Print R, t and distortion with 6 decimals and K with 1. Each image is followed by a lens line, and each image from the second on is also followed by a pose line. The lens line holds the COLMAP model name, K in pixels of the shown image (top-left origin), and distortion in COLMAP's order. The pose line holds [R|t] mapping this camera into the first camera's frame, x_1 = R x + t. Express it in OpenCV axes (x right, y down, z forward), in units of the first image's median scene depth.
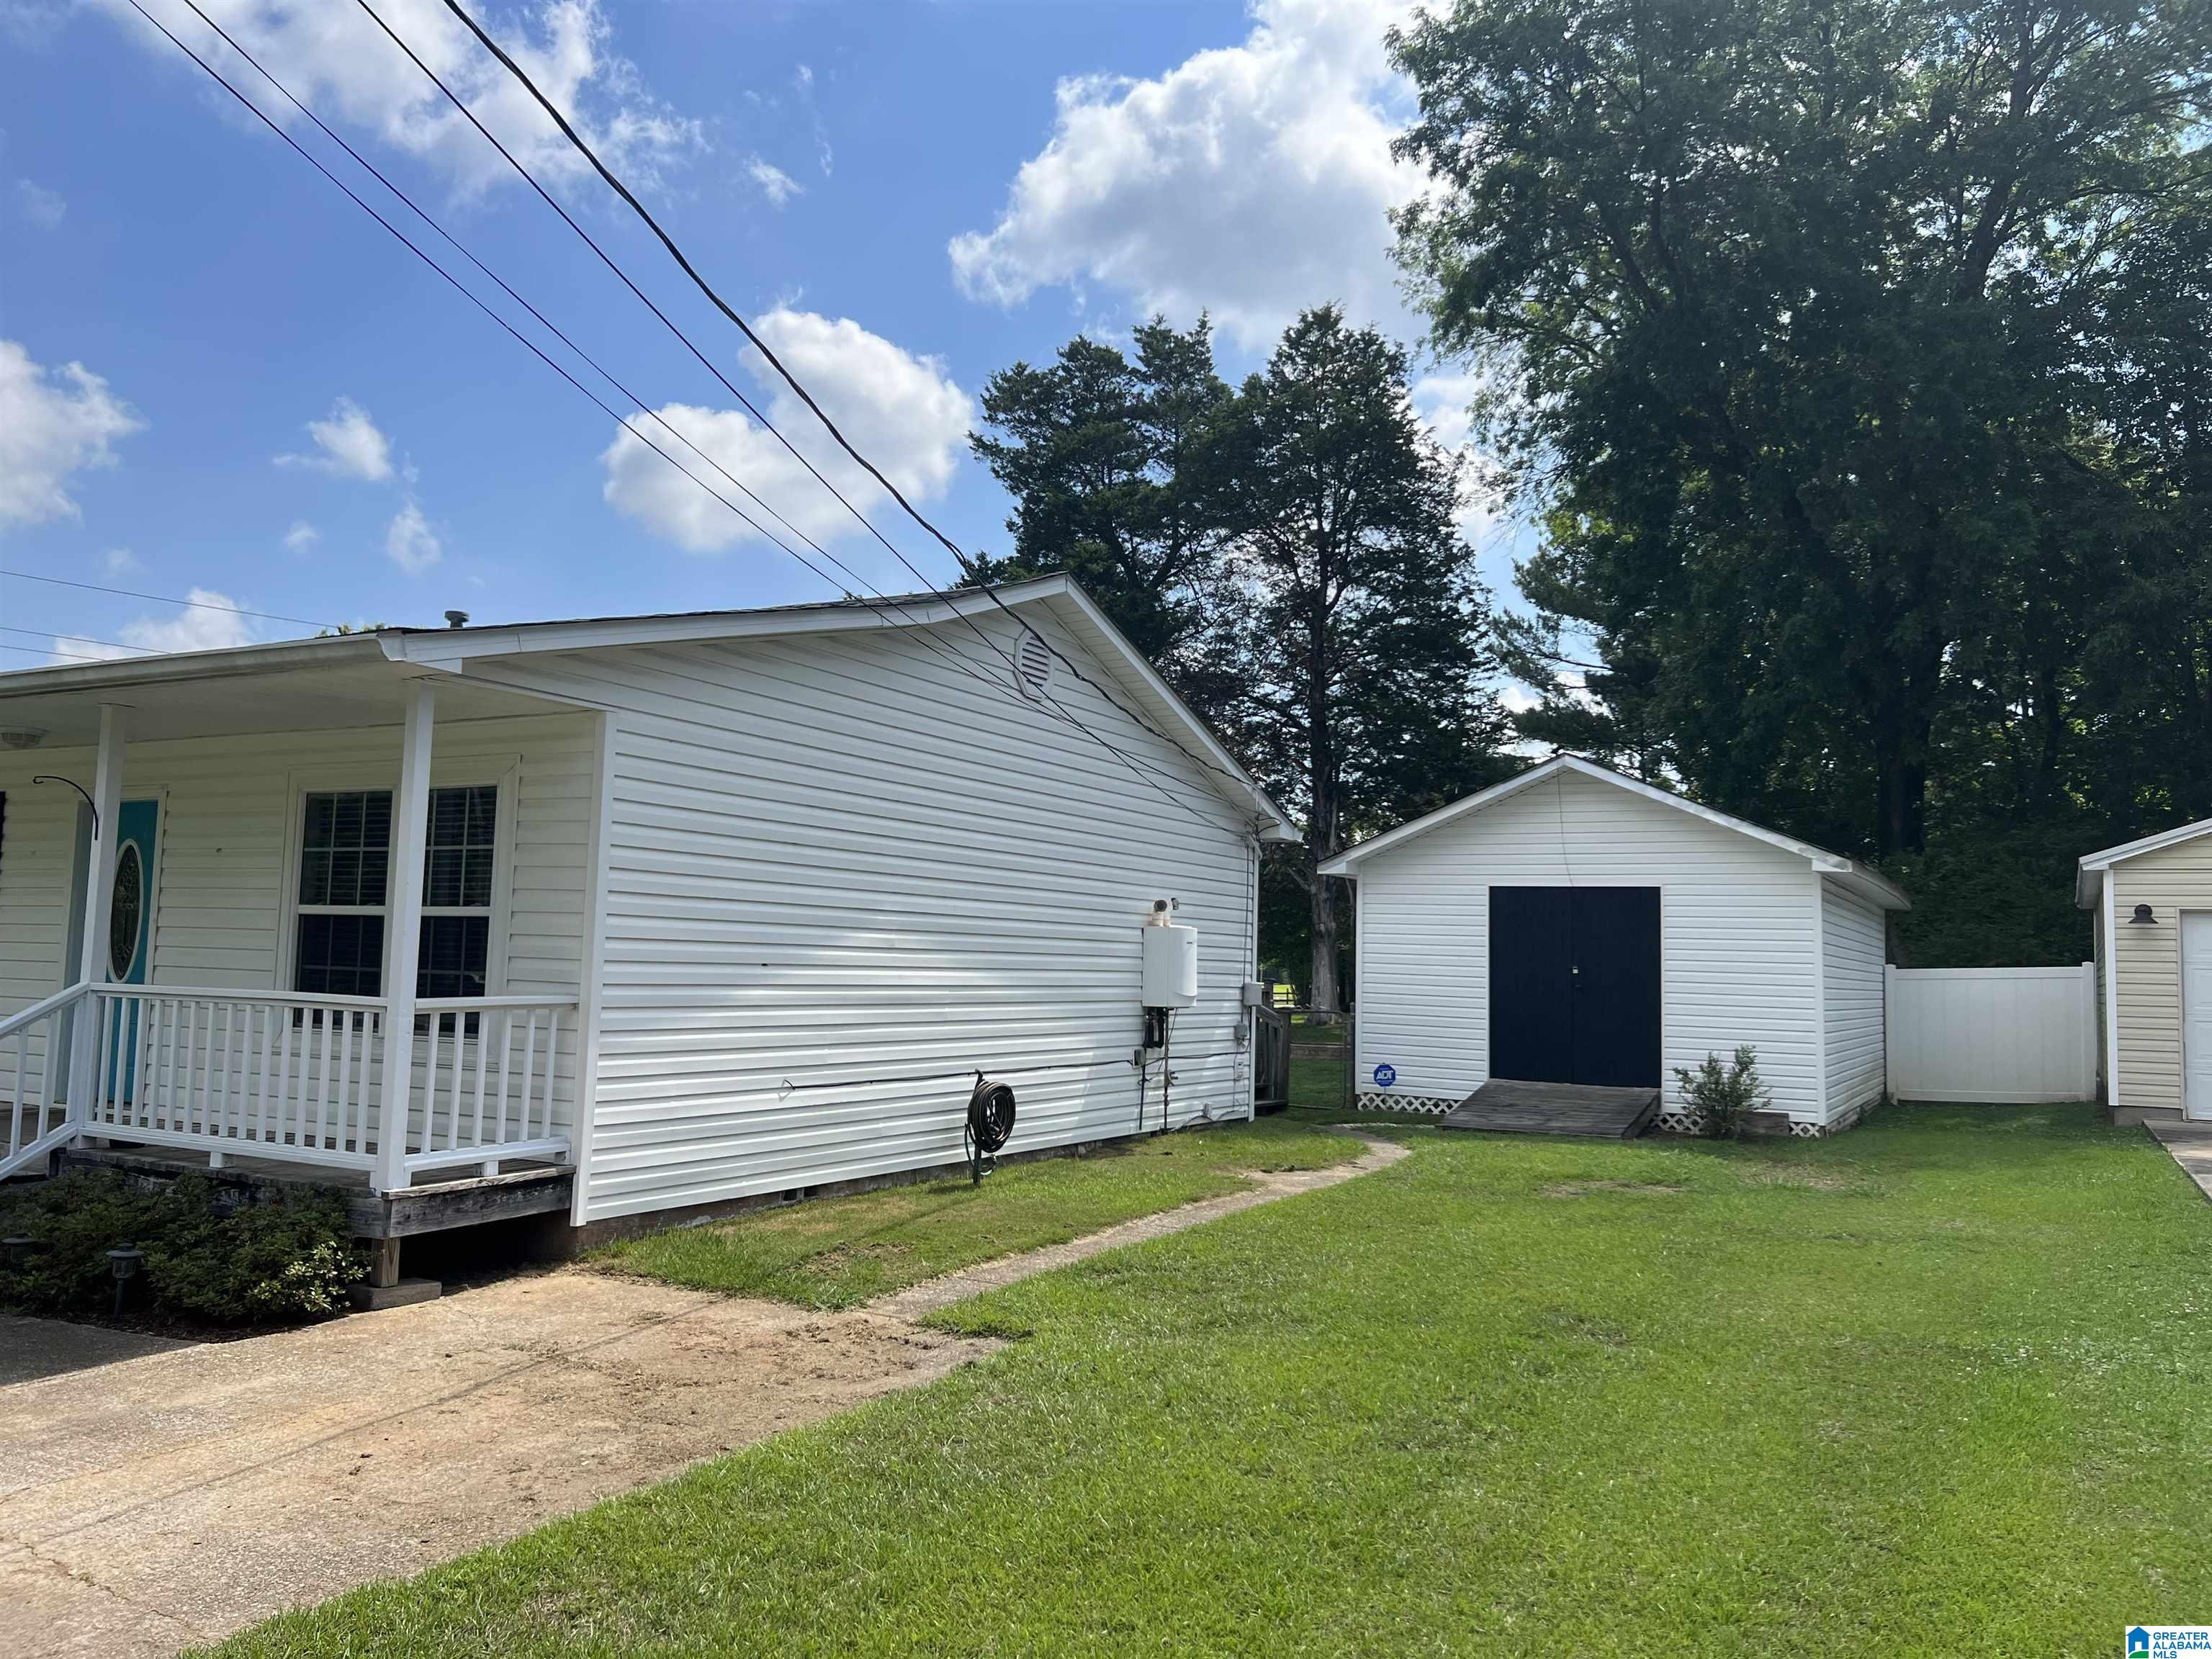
lens RADIAL K [[1674.4, 0, 1114.9], [0, 1674.4, 847.1], [0, 0, 1]] dist [0.072983, -0.089276]
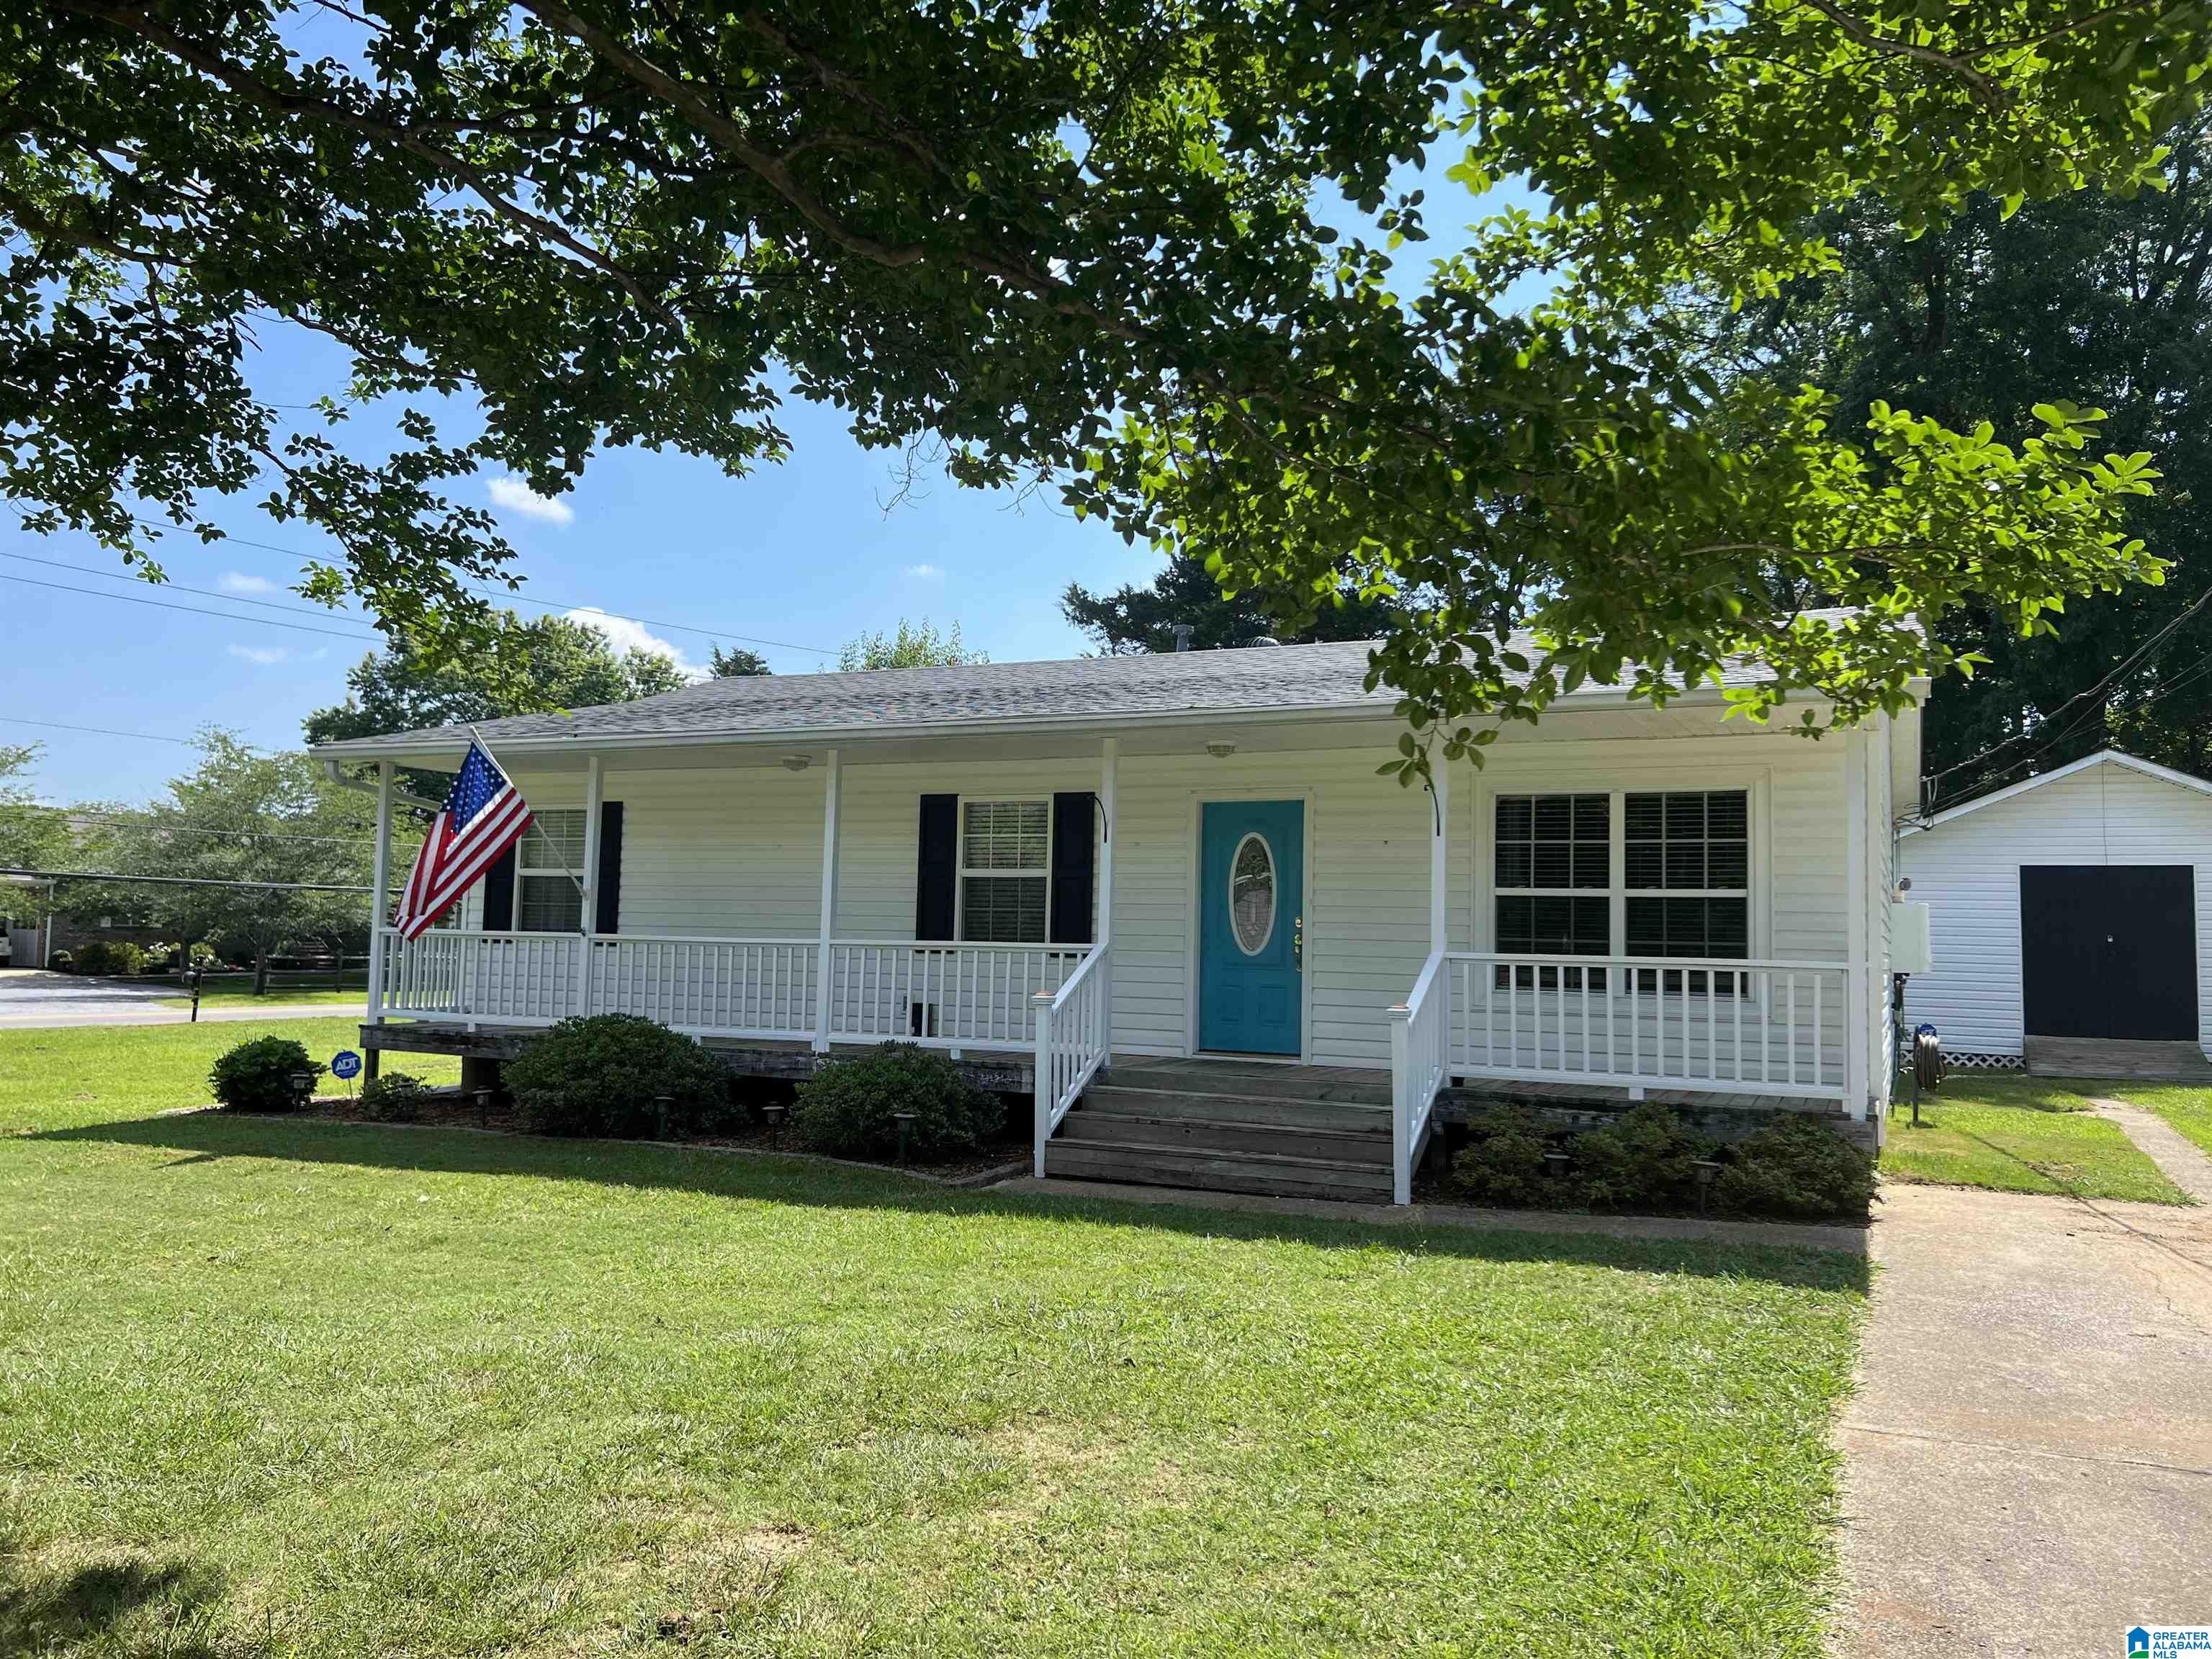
lens RADIAL K [[1665.5, 0, 1110.5], [0, 1665.5, 822.1], [0, 0, 1]] dist [0.065613, -0.038758]
pose [[0.998013, -0.005113, 0.062804, -0.827969], [0.005202, 0.999986, -0.001259, -0.012930], [-0.062796, 0.001584, 0.998025, -0.171600]]
